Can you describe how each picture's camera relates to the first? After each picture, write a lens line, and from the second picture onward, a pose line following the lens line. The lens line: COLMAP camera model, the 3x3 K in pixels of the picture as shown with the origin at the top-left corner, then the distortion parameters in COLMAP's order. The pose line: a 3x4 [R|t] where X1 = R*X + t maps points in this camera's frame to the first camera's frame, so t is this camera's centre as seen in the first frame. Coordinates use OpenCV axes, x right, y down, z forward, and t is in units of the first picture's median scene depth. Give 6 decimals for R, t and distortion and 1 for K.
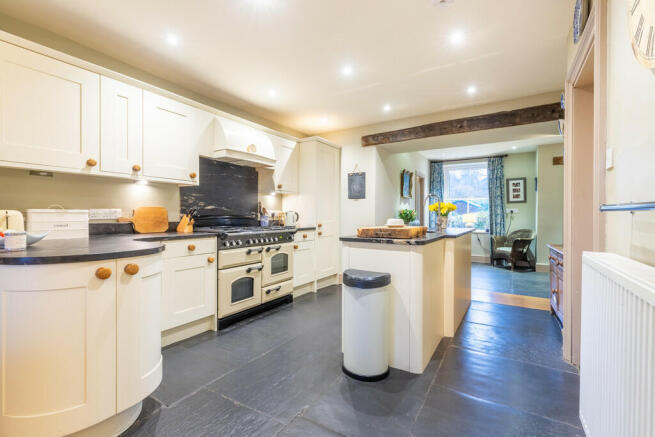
lens RADIAL K [[292.1, 0, 327.1], [0, 292.1, 216.9], [0, 0, 1]] dist [0.001904, 0.000055]
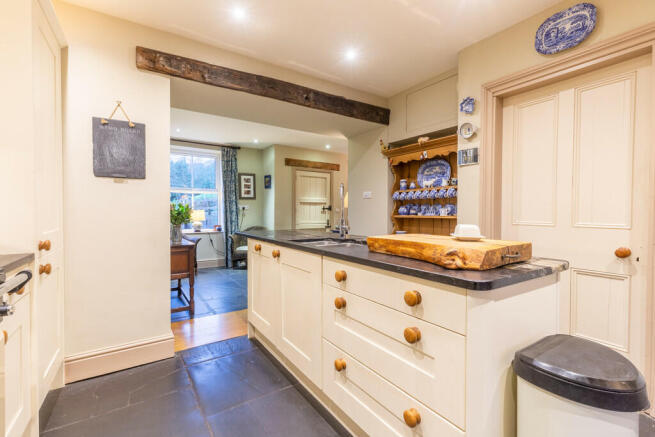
lens RADIAL K [[292.1, 0, 328.1], [0, 292.1, 217.0], [0, 0, 1]] dist [0.001904, 0.000055]
pose [[0.401653, -0.019082, 0.915593, -0.133464], [0.005938, 0.999816, 0.018232, -0.005461], [-0.915773, -0.001886, 0.401693, 0.370182]]
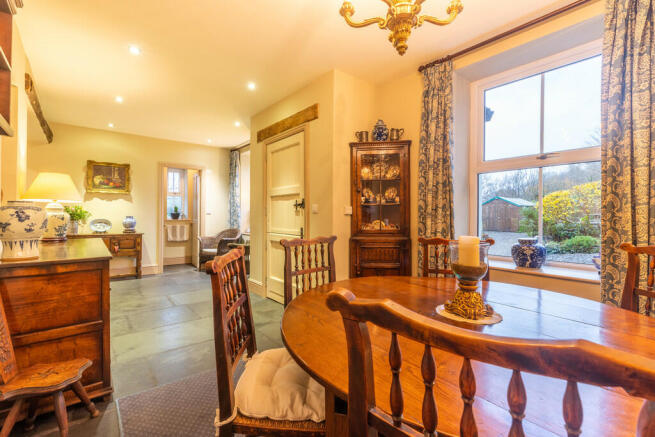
lens RADIAL K [[292.1, 0, 328.1], [0, 292.1, 215.9], [0, 0, 1]] dist [0.001904, 0.000055]
pose [[0.952456, -0.003069, -0.304659, 1.129143], [0.003326, 0.999994, 0.000325, 0.003783], [0.304656, -0.001323, 0.952461, 0.314760]]
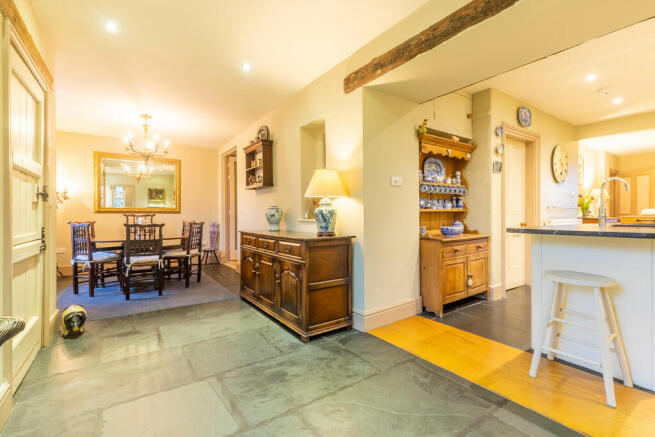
lens RADIAL K [[292.1, 0, 326.4], [0, 292.1, 214.5], [0, 0, 1]] dist [0.001904, 0.000055]
pose [[-0.921960, 0.002106, 0.387279, 0.416543], [0.005172, 0.999963, 0.006873, 0.008129], [-0.387250, 0.008340, -0.921937, 1.033610]]
